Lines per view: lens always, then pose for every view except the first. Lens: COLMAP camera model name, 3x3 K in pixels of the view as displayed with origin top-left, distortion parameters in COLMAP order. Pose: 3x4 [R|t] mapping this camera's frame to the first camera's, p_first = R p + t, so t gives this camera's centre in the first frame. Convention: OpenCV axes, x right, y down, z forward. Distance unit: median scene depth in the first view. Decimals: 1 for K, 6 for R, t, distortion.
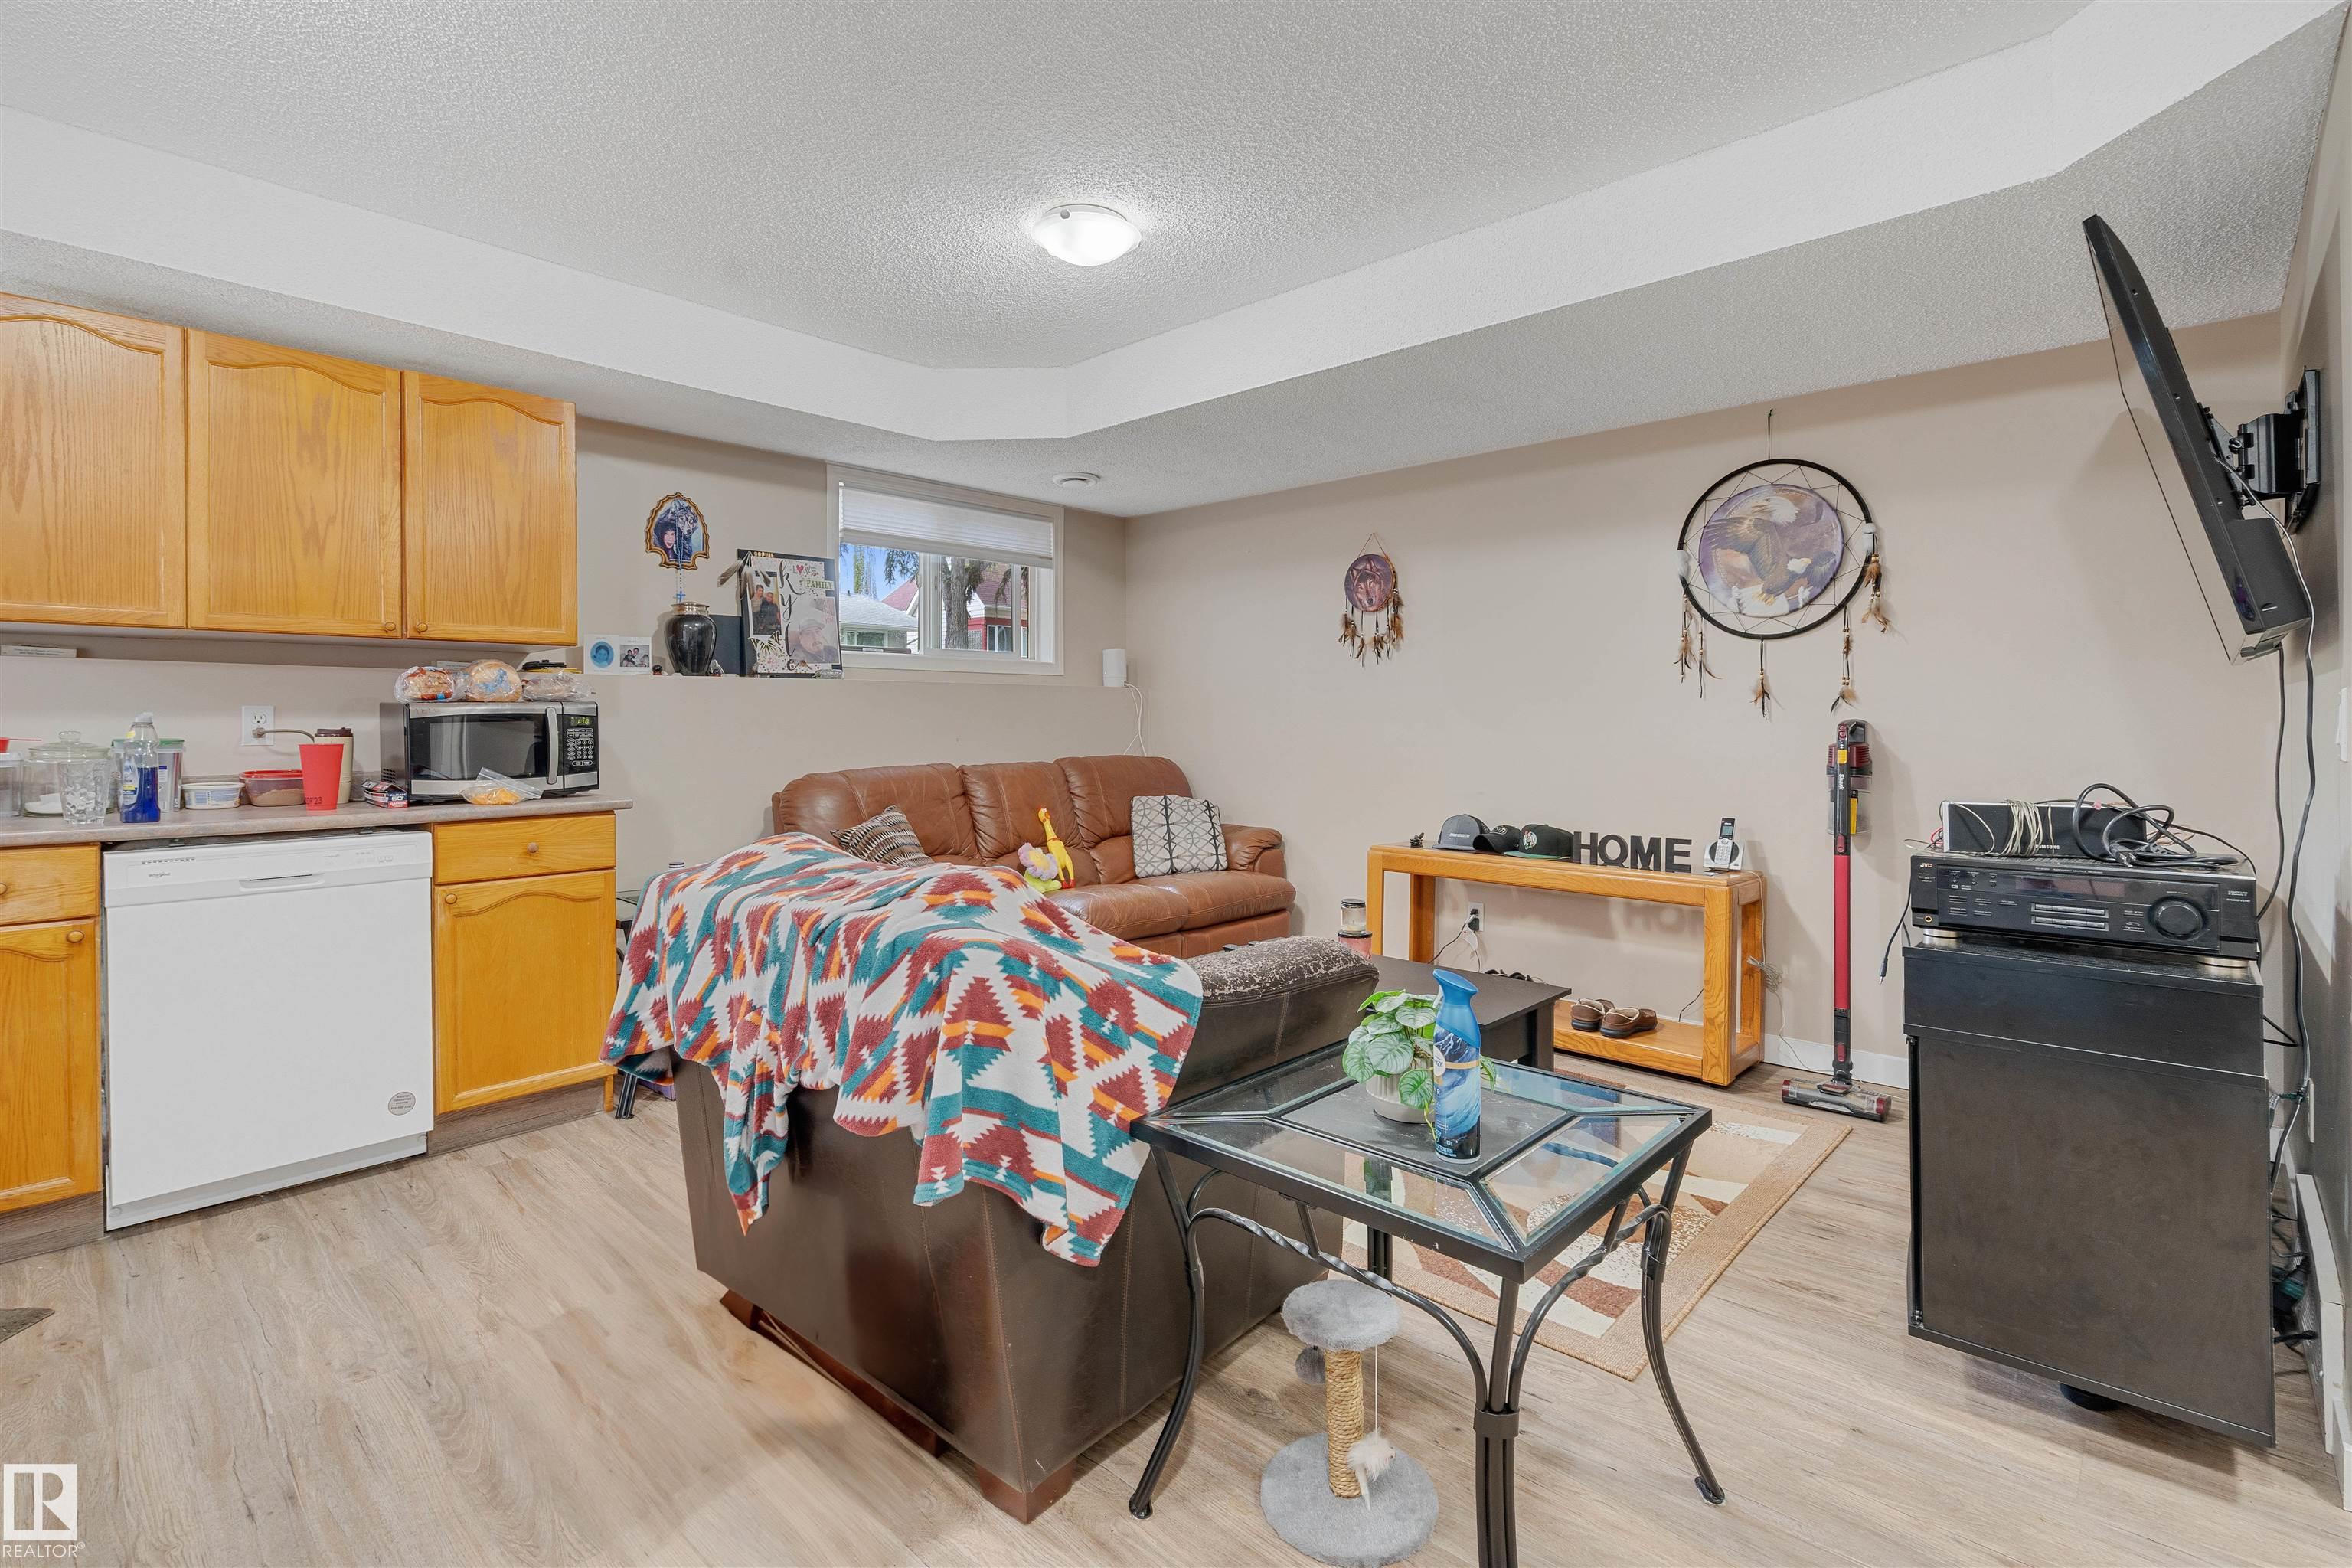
lens RADIAL K [[1102.0, 0, 1181.2], [0, 1102.0, 726.7], [0, 0, 1]] dist [-0.001569, 0.002732]
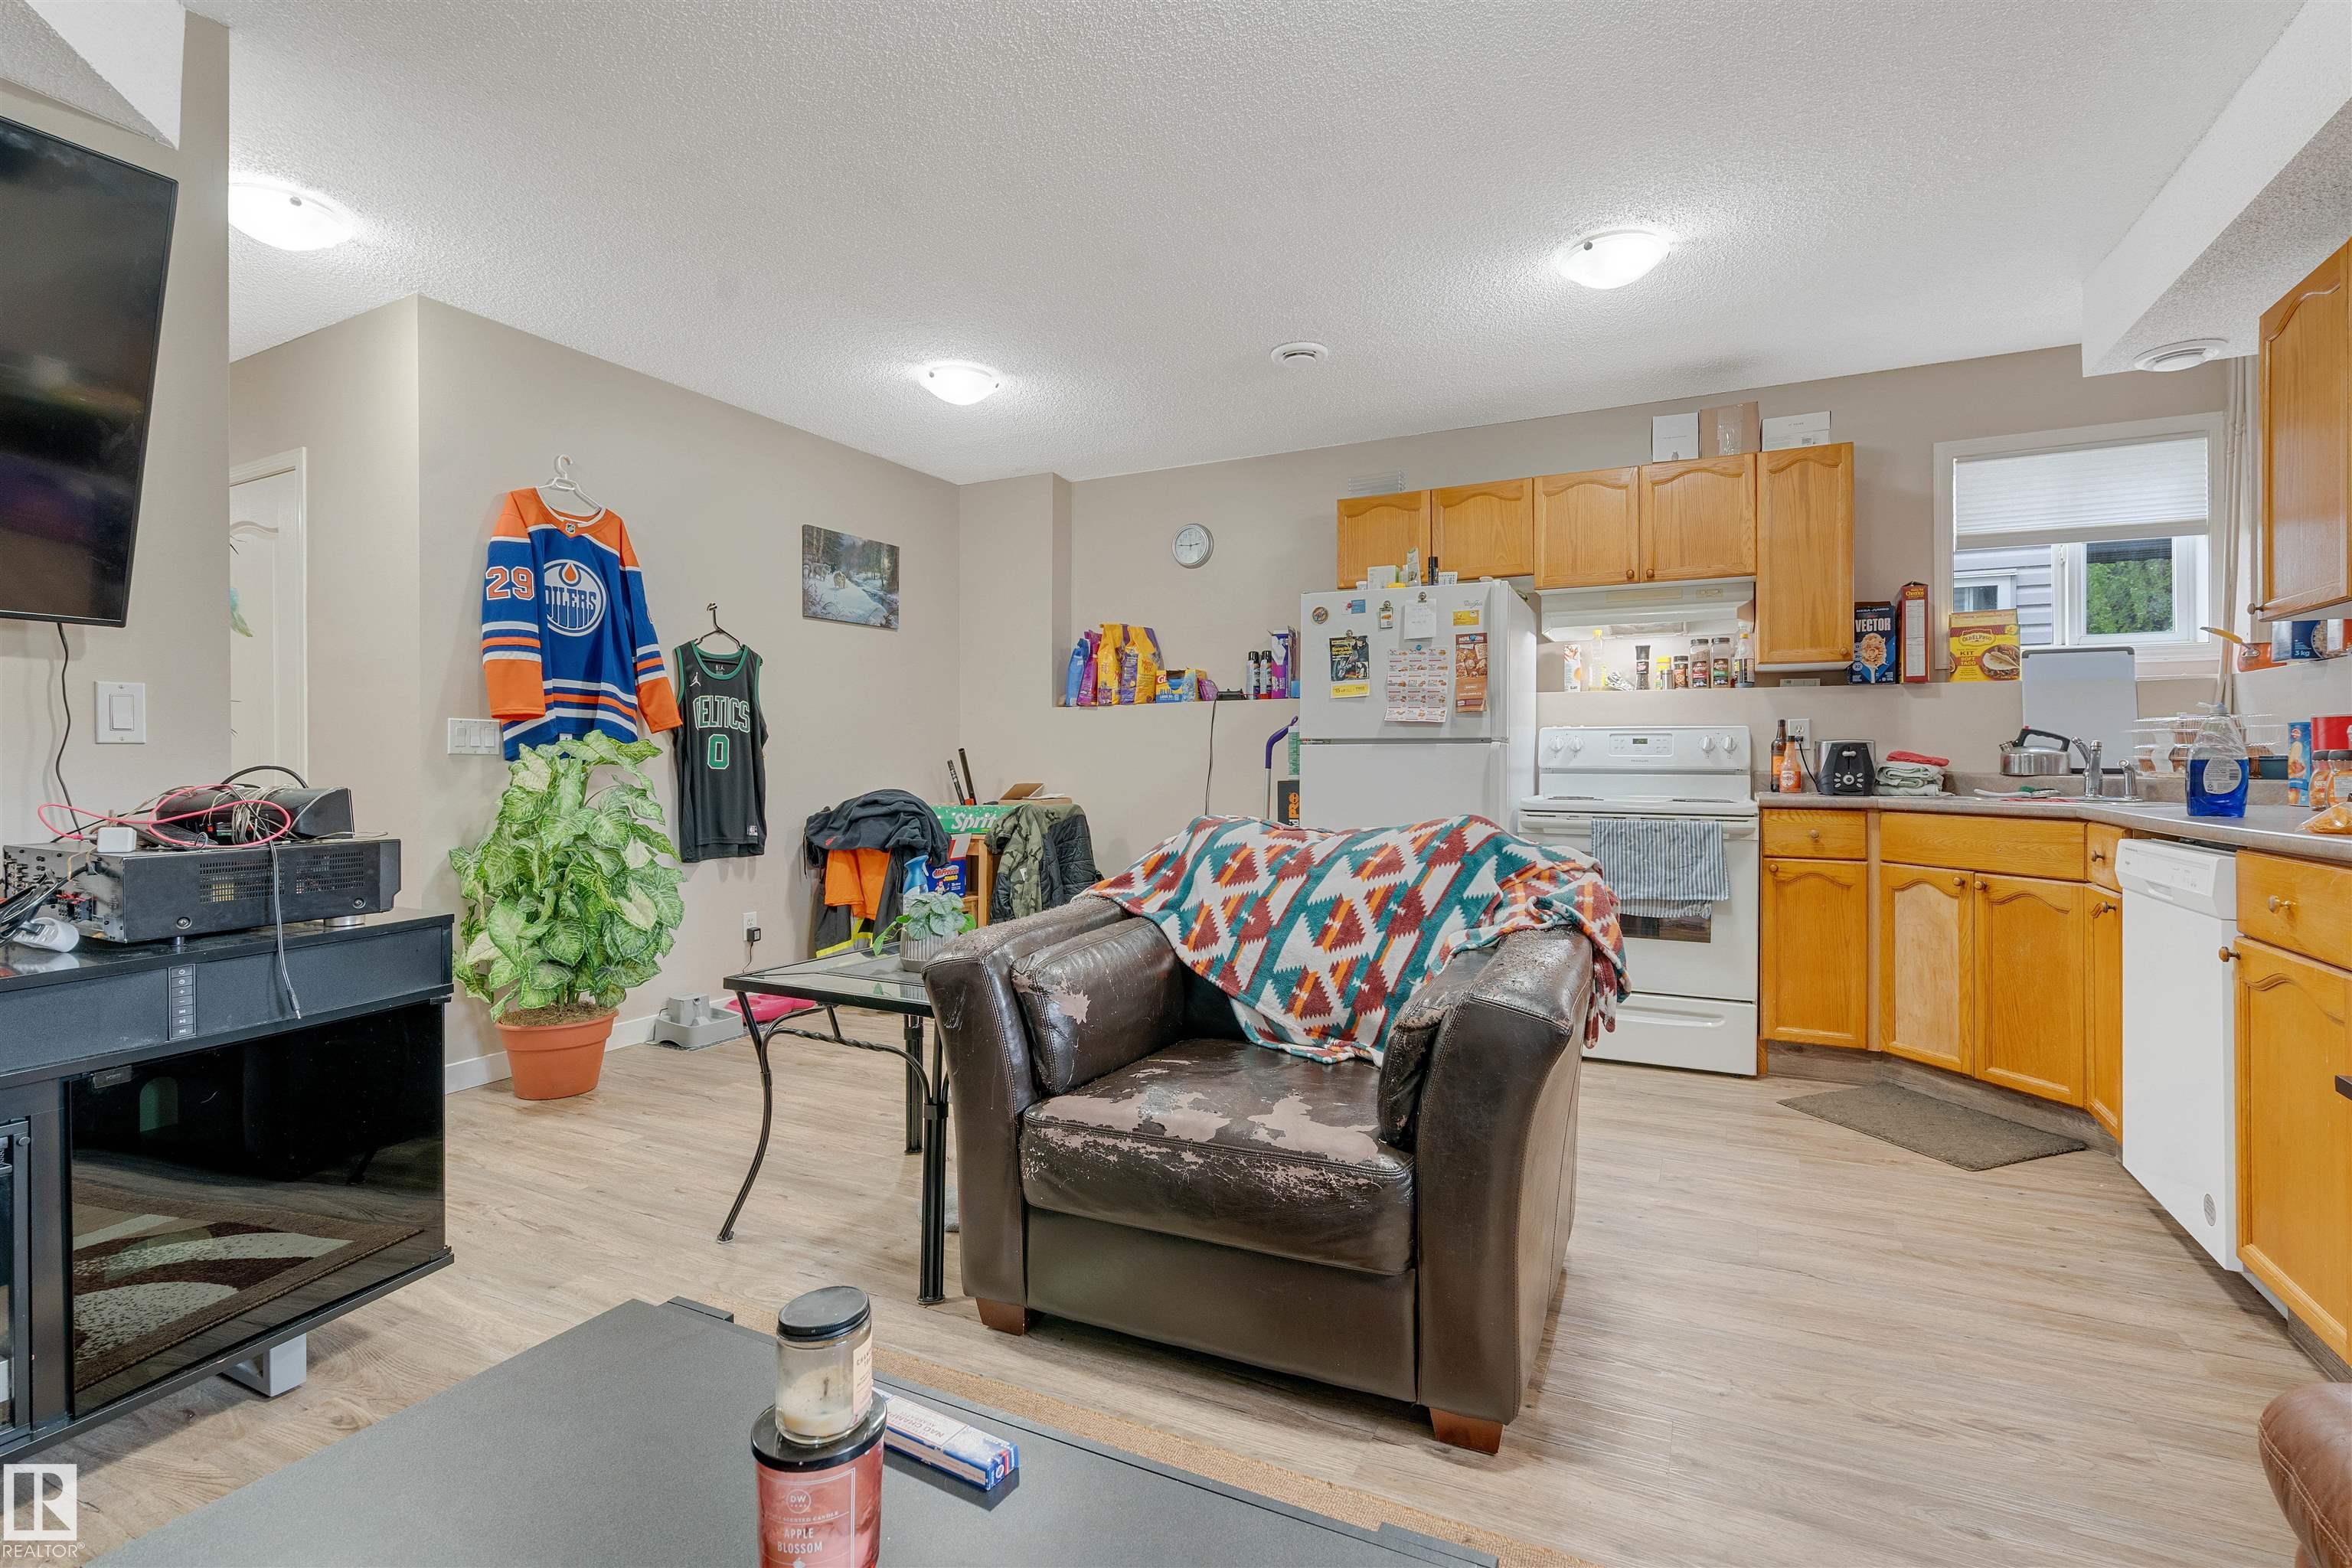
lens RADIAL K [[1102.0, 0, 1185.0], [0, 1102.0, 766.5], [0, 0, 1]] dist [-0.001569, 0.002732]
pose [[-0.958779, 0.004903, -0.284111, 0.135075], [0.002469, 0.999957, 0.008924, 0.021952], [0.284142, 0.007855, -0.958750, 1.135702]]
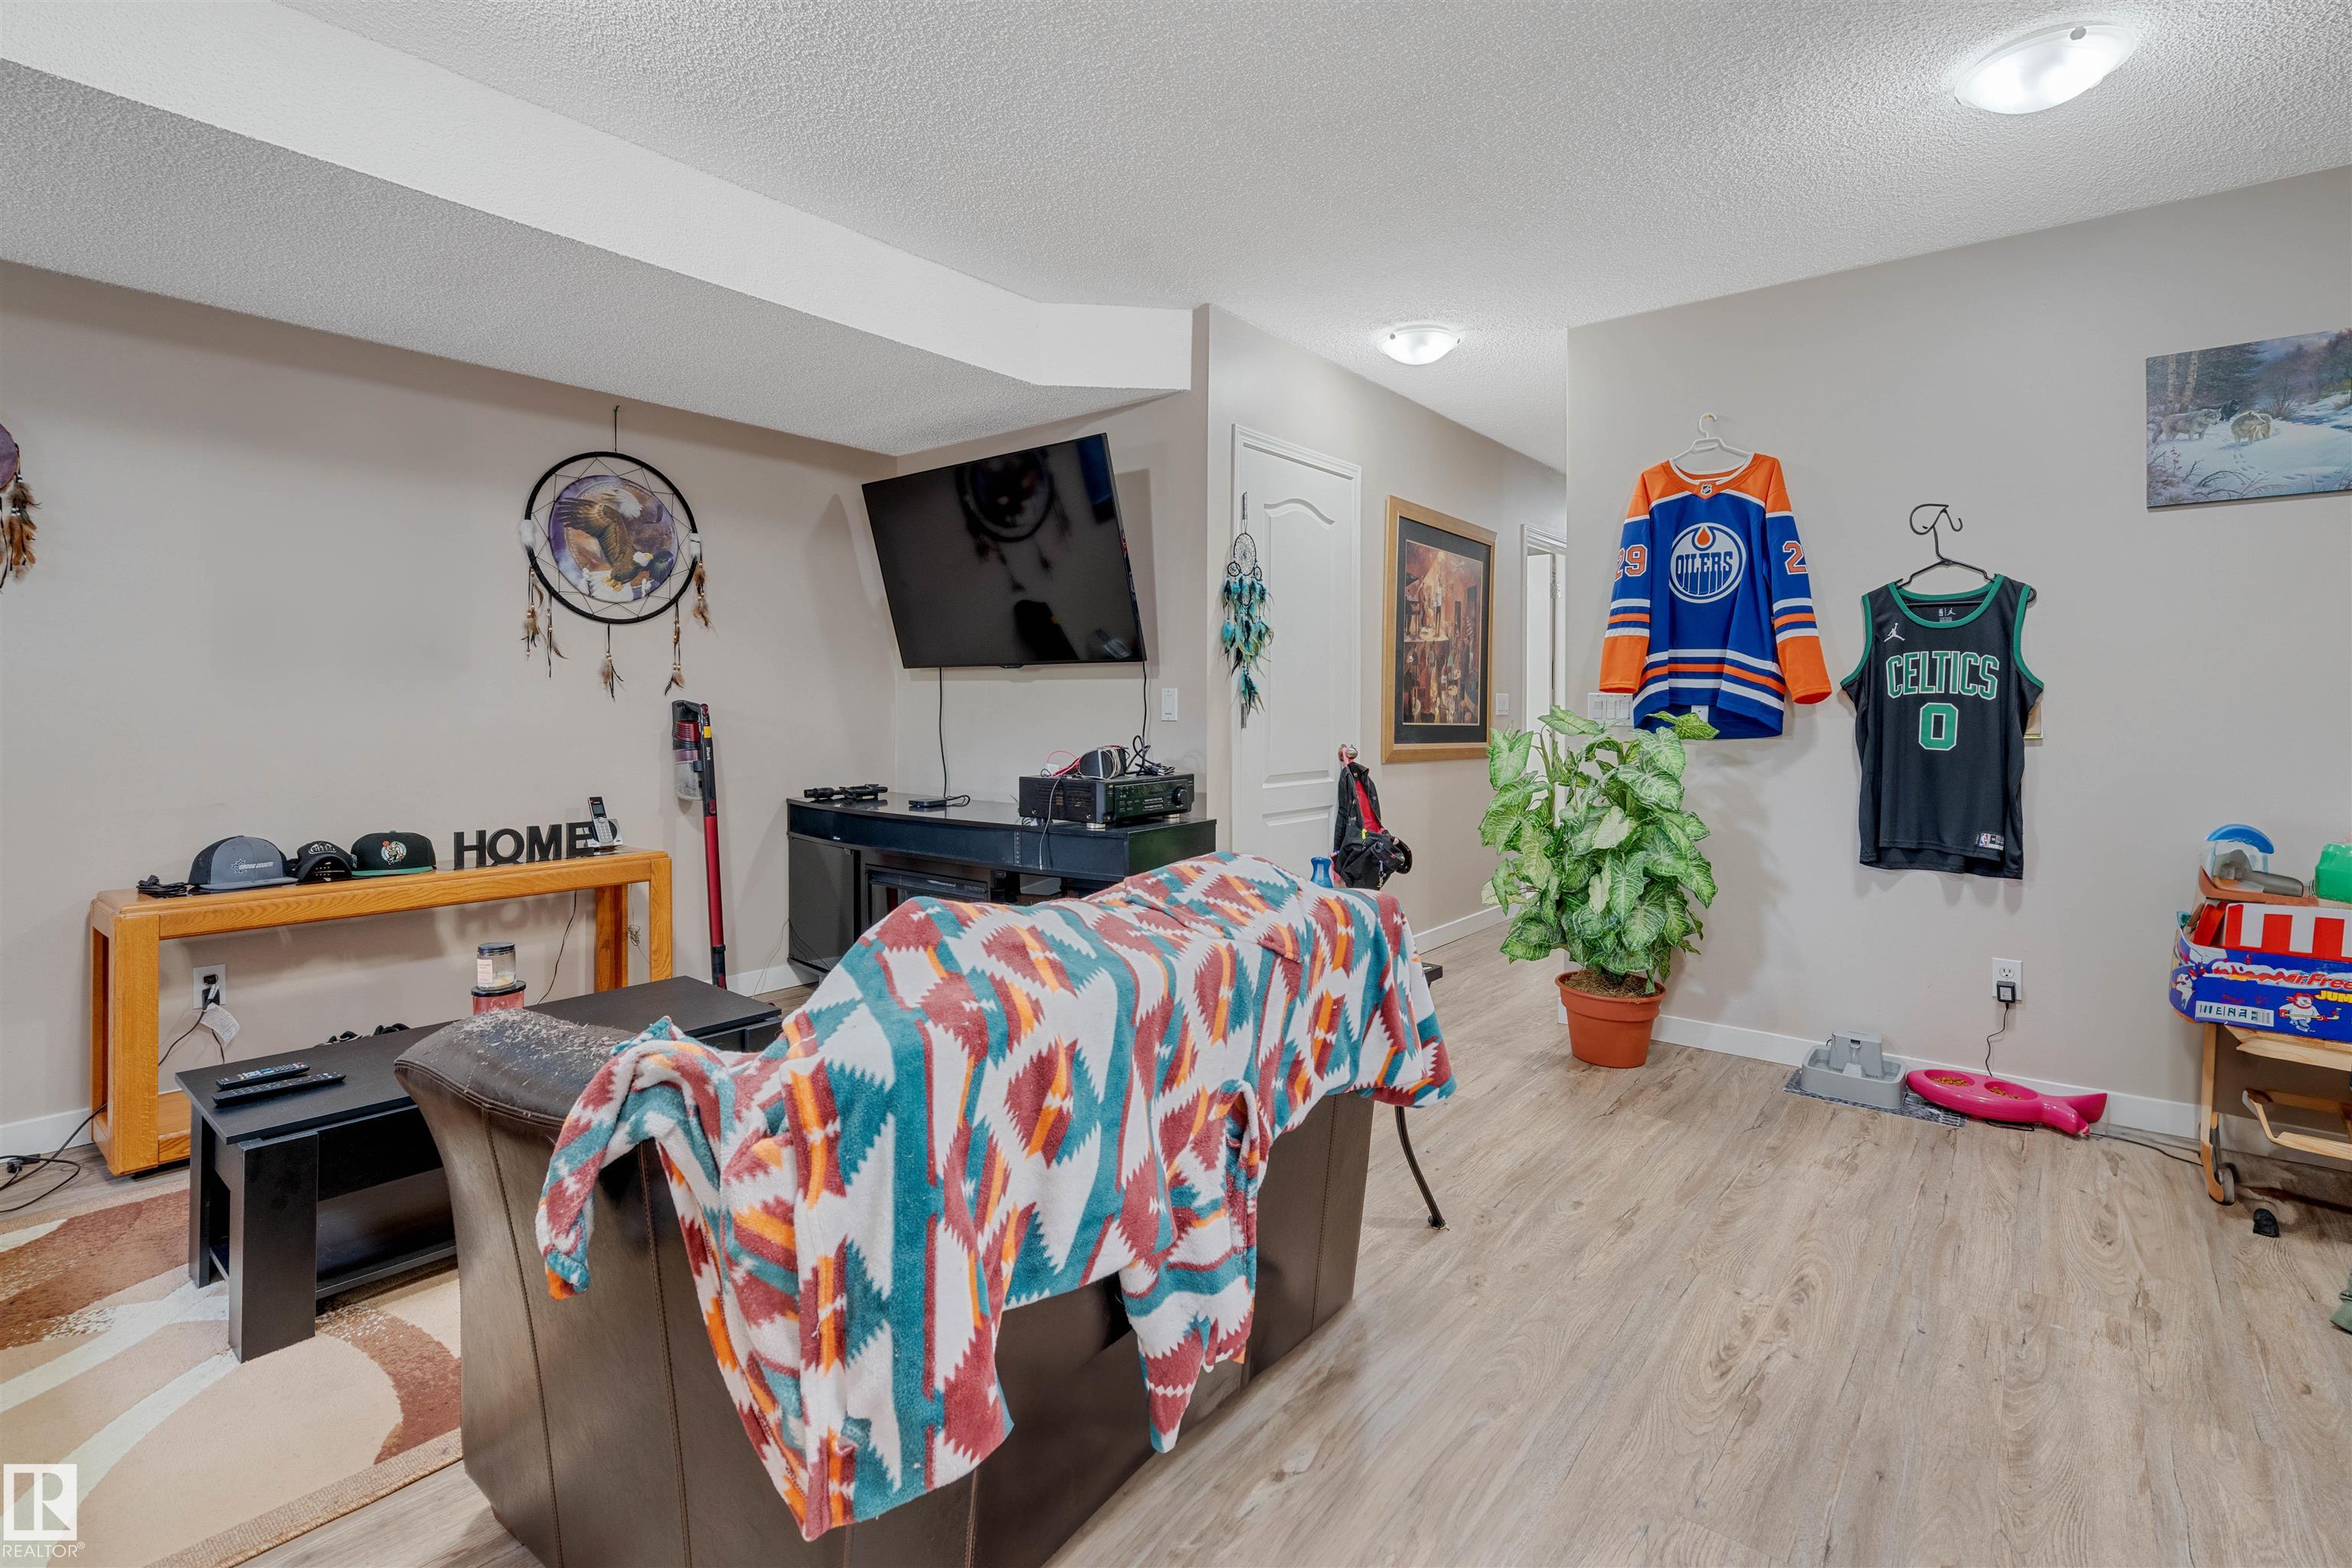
lens RADIAL K [[1102.0, 0, 1187.6], [0, 1102.0, 702.3], [0, 0, 1]] dist [-0.001569, 0.002732]
pose [[-0.078180, 0.000349, 0.996939, -0.540955], [0.000380, 1.000000, -0.000321, -0.003690], [-0.996939, 0.000354, -0.078180, 0.523572]]
